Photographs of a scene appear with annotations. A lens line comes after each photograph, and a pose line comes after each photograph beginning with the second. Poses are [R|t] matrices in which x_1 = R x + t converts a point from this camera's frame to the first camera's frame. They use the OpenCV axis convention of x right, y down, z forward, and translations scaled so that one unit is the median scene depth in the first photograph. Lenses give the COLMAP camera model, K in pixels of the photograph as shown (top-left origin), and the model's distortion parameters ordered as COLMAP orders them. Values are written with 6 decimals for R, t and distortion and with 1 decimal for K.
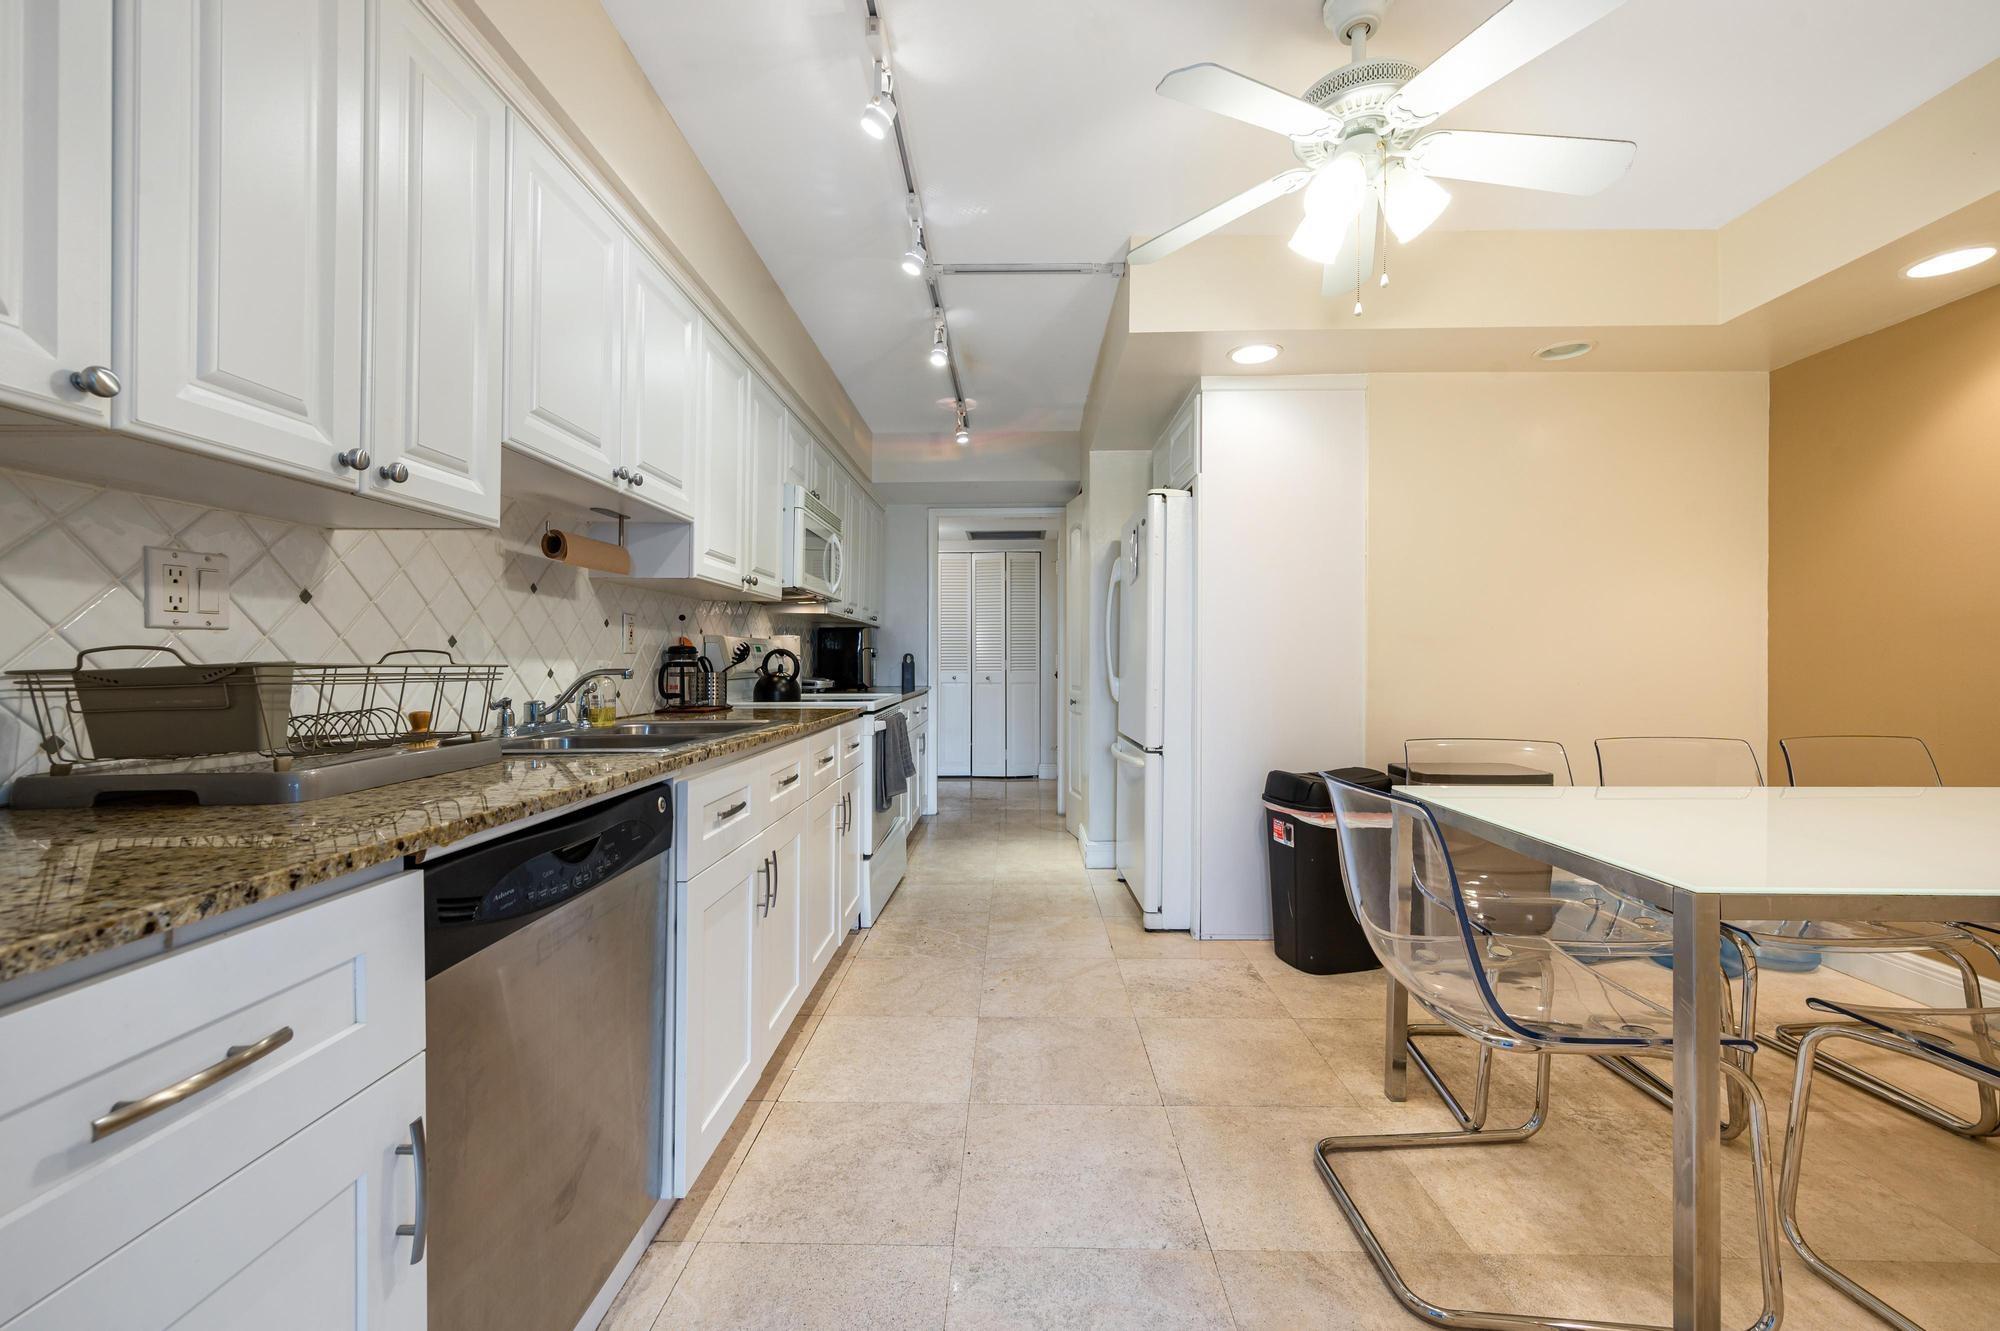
lens RADIAL K [[797.4, 0, 1004.8], [0, 797.4, 656.8], [0, 0, 1]] dist [-0.002822, 0.000064]
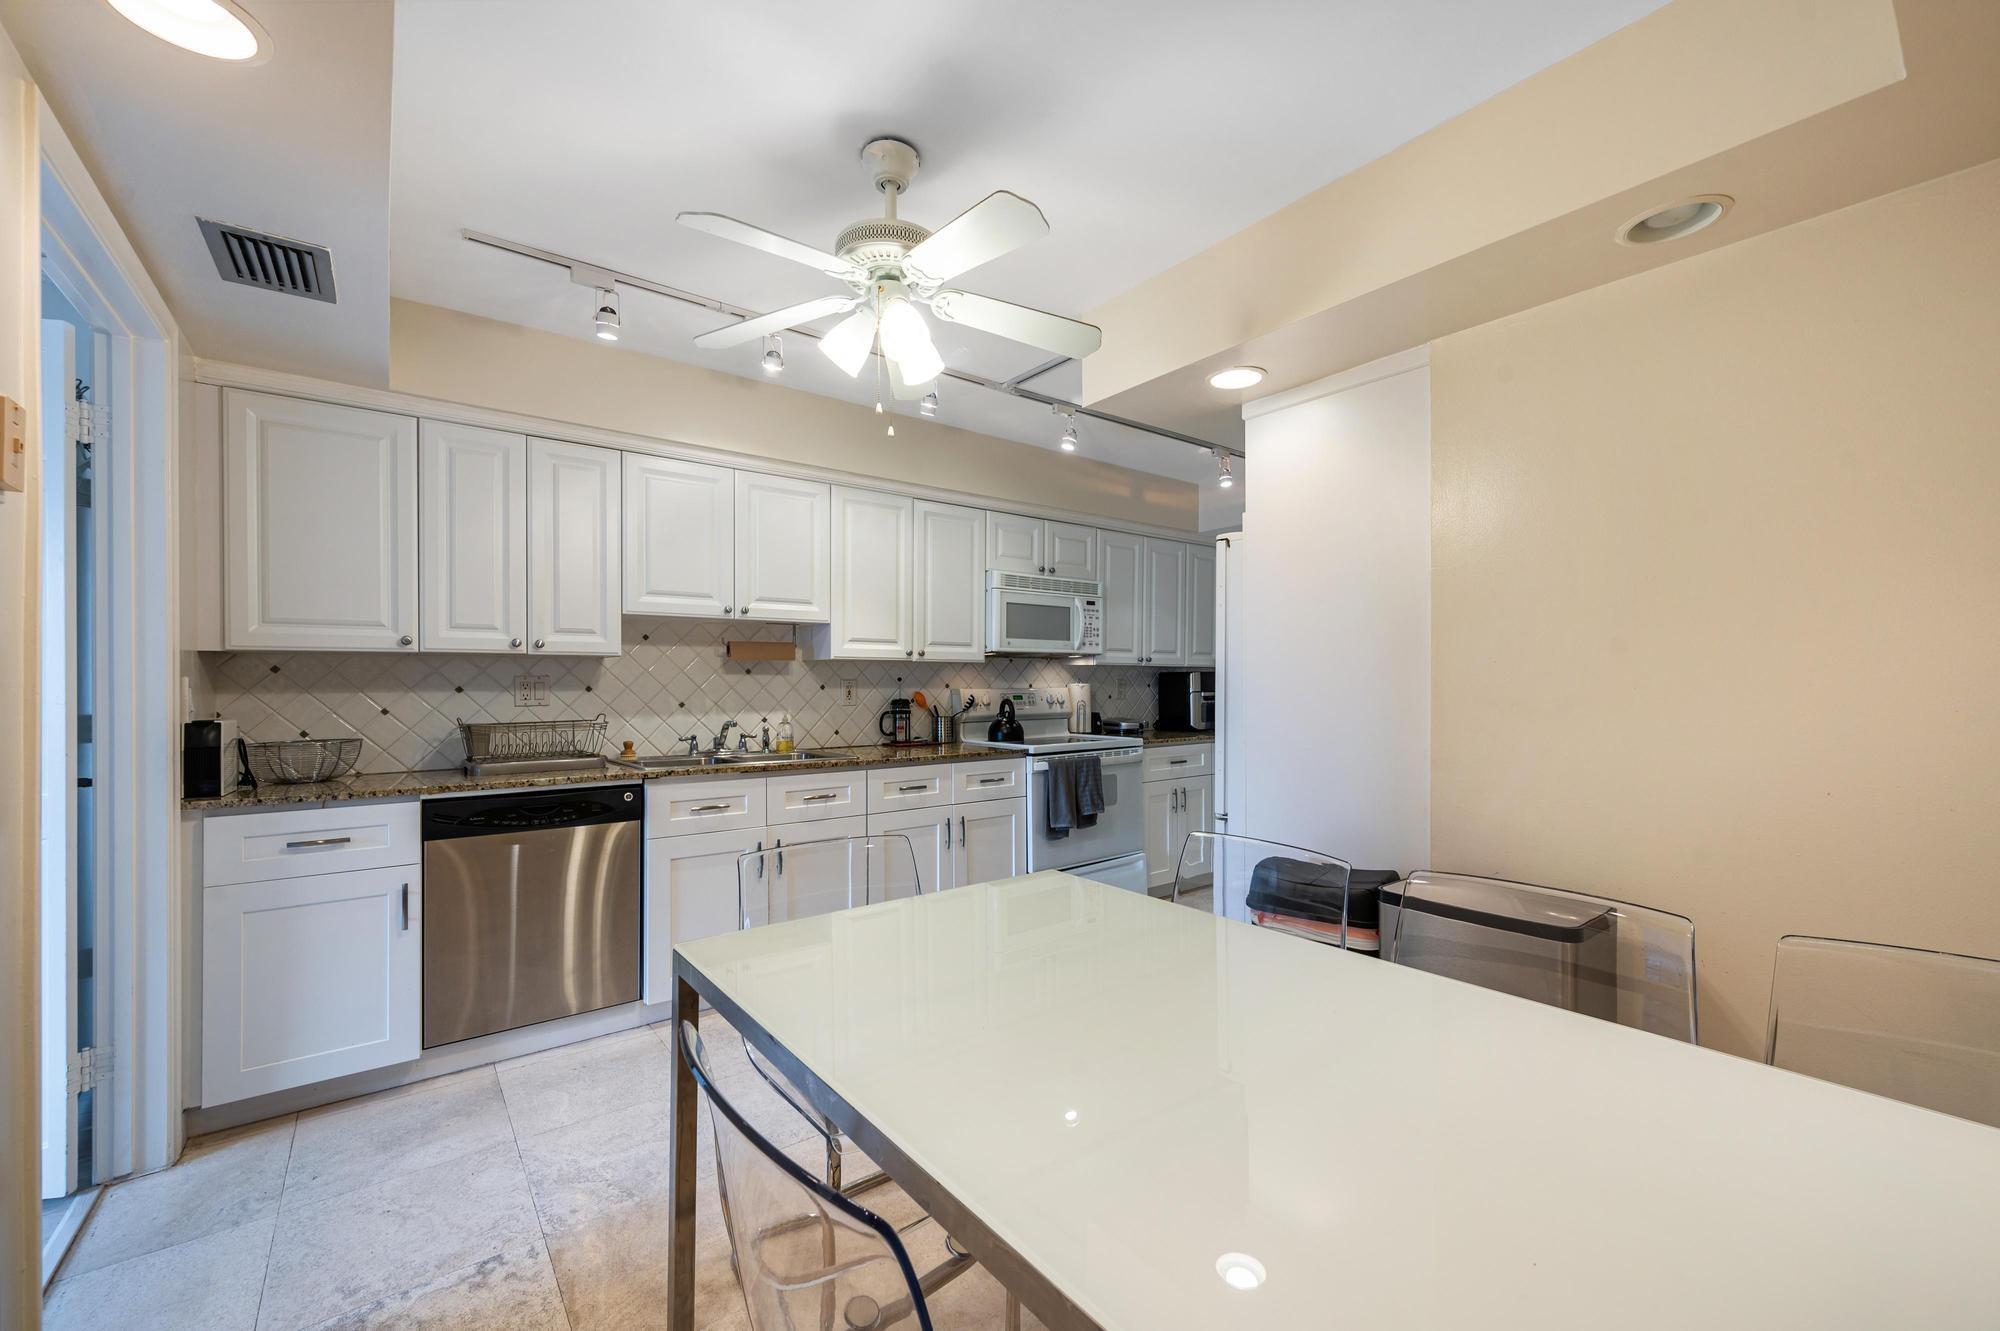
lens RADIAL K [[797.4, 0, 998.2], [0, 797.4, 675.3], [0, 0, 1]] dist [-0.002822, 0.000064]
pose [[0.625396, -0.009226, -0.780253, 1.129699], [0.006499, 0.999957, -0.006616, -0.063525], [0.780281, -0.000933, 0.625429, 0.328452]]
